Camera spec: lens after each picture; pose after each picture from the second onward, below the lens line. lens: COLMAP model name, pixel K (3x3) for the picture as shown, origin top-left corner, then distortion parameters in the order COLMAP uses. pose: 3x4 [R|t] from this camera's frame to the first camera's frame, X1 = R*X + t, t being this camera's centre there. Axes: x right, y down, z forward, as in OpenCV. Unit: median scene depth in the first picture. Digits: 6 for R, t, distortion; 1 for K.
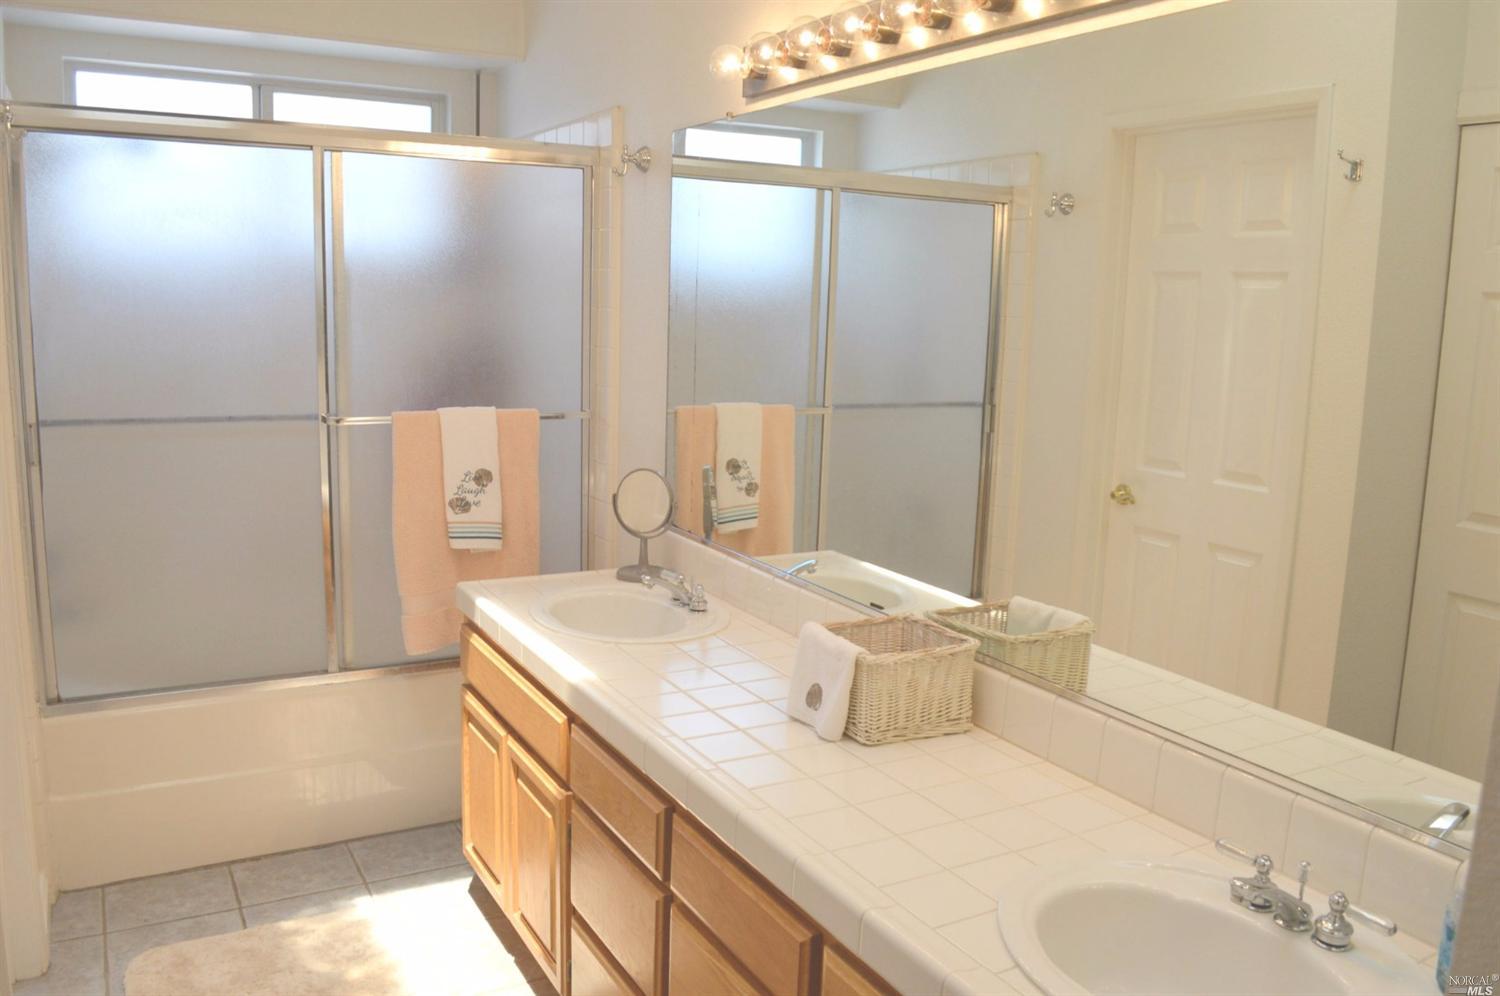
lens RADIAL K [[1187.4, 0, 748.1], [0, 1187.4, 508.8], [0, 0, 1]] dist [-0.076221, 0.014860]
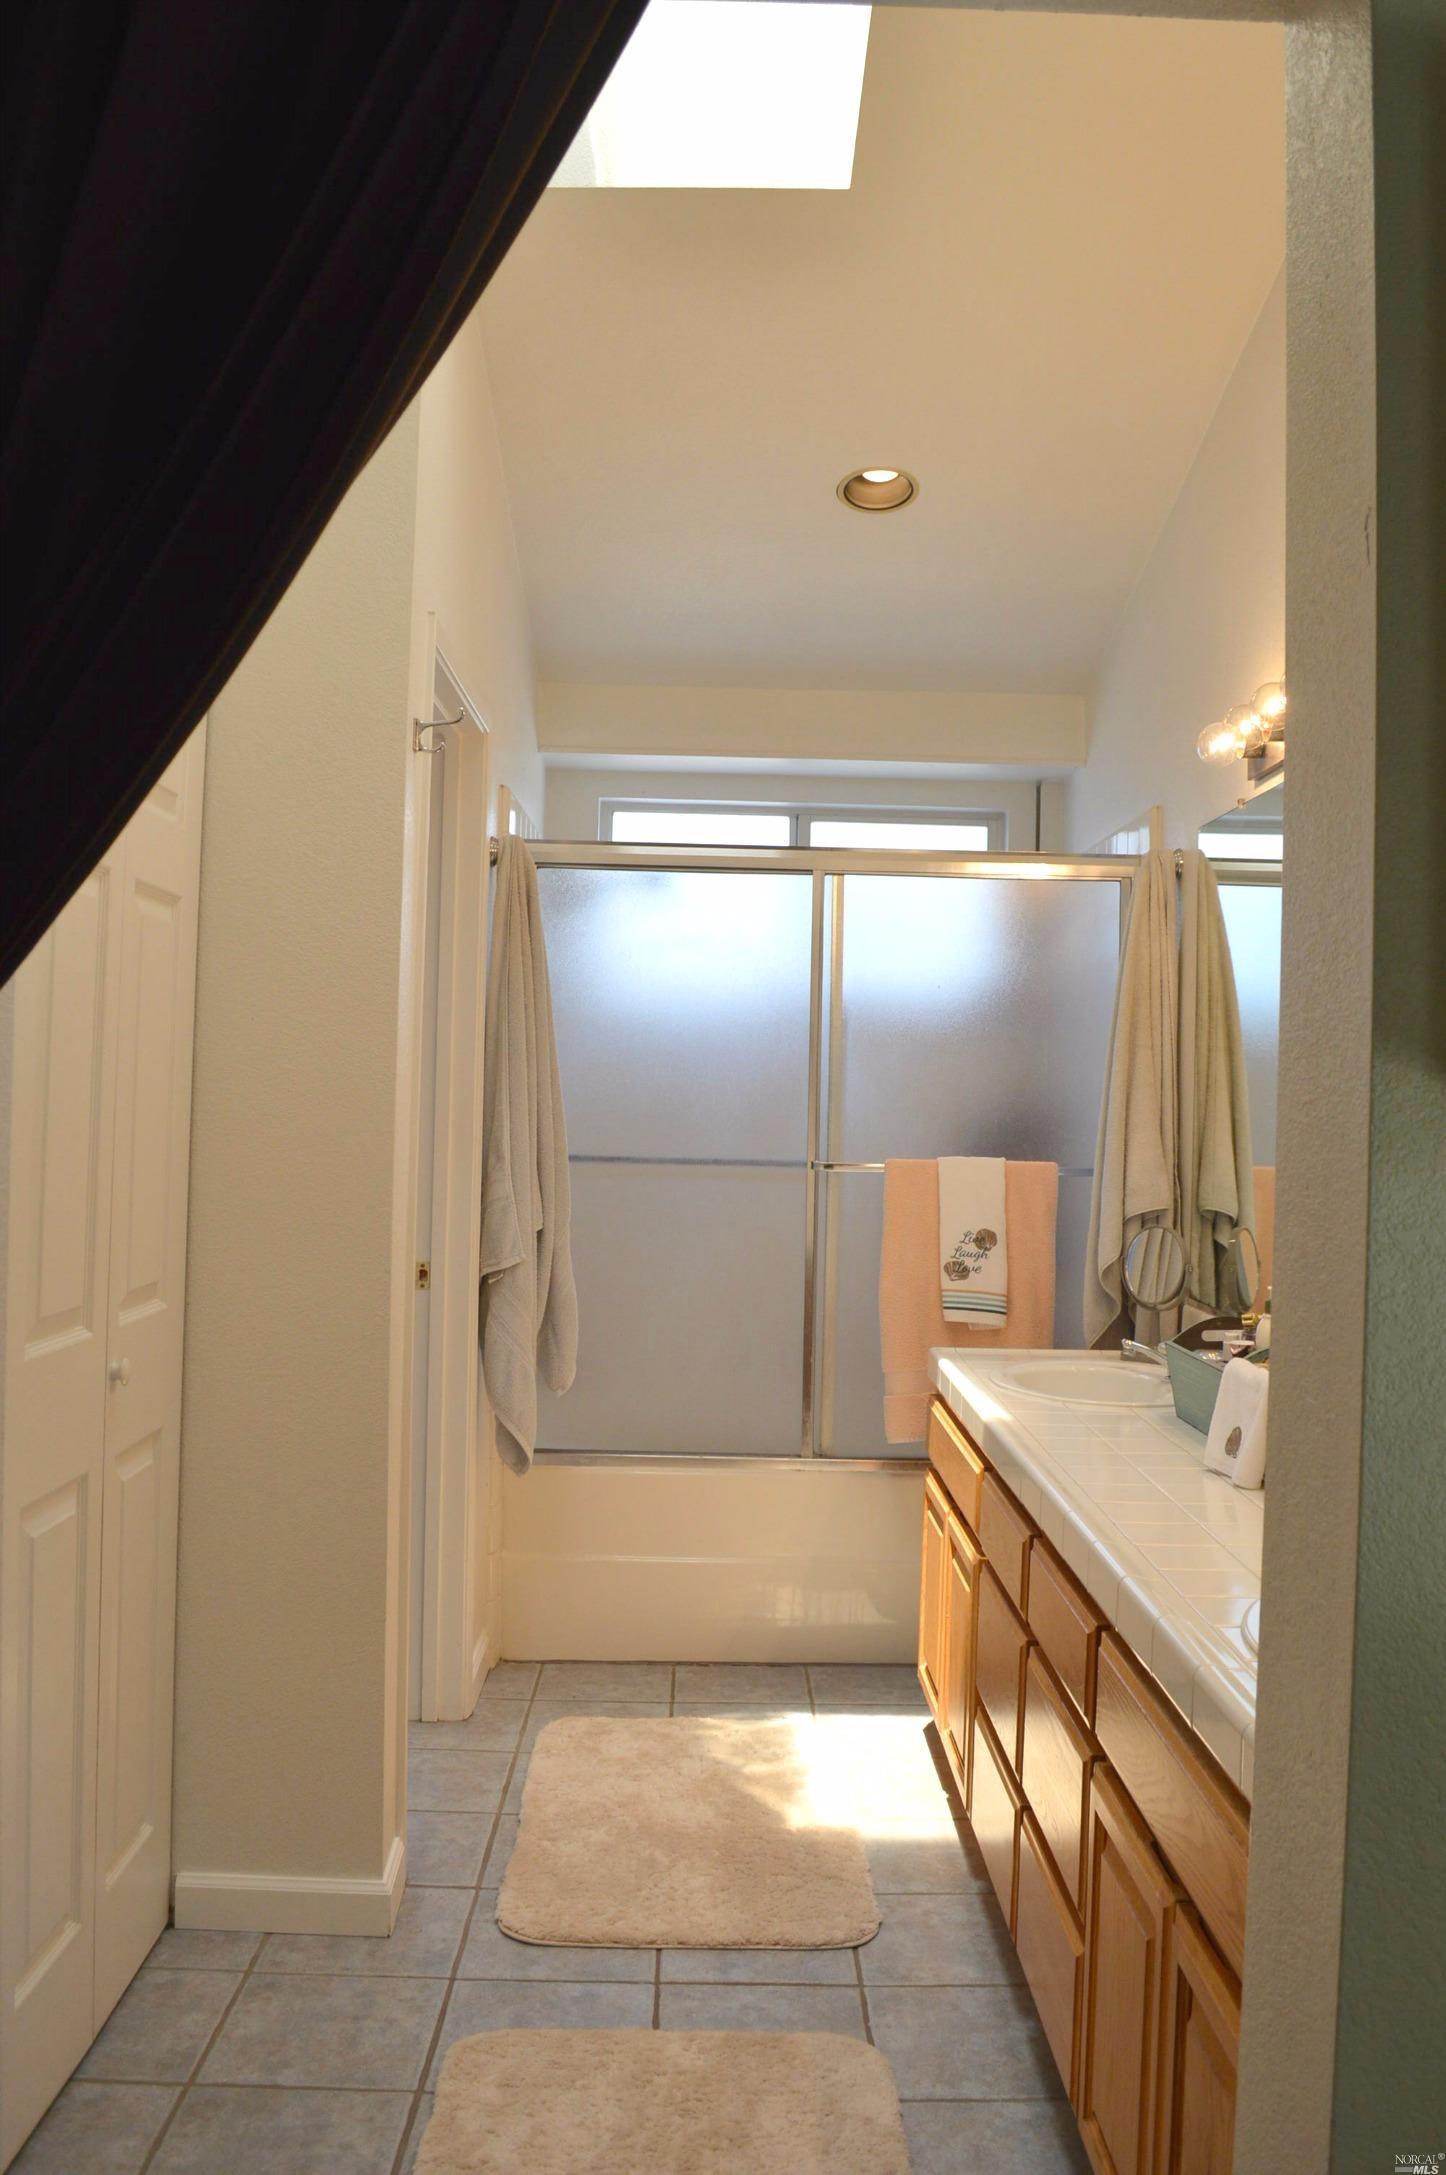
lens RADIAL K [[1721.7, 0, 722.5], [0, 1721.7, 1078.5], [0, 0, 1]] dist [-0.076221, 0.014860]
pose [[0.878757, -0.013052, -0.477092, 0.205019], [-0.079133, 0.981805, -0.172615, 0.090408], [0.470664, 0.189440, 0.861735, -0.176514]]
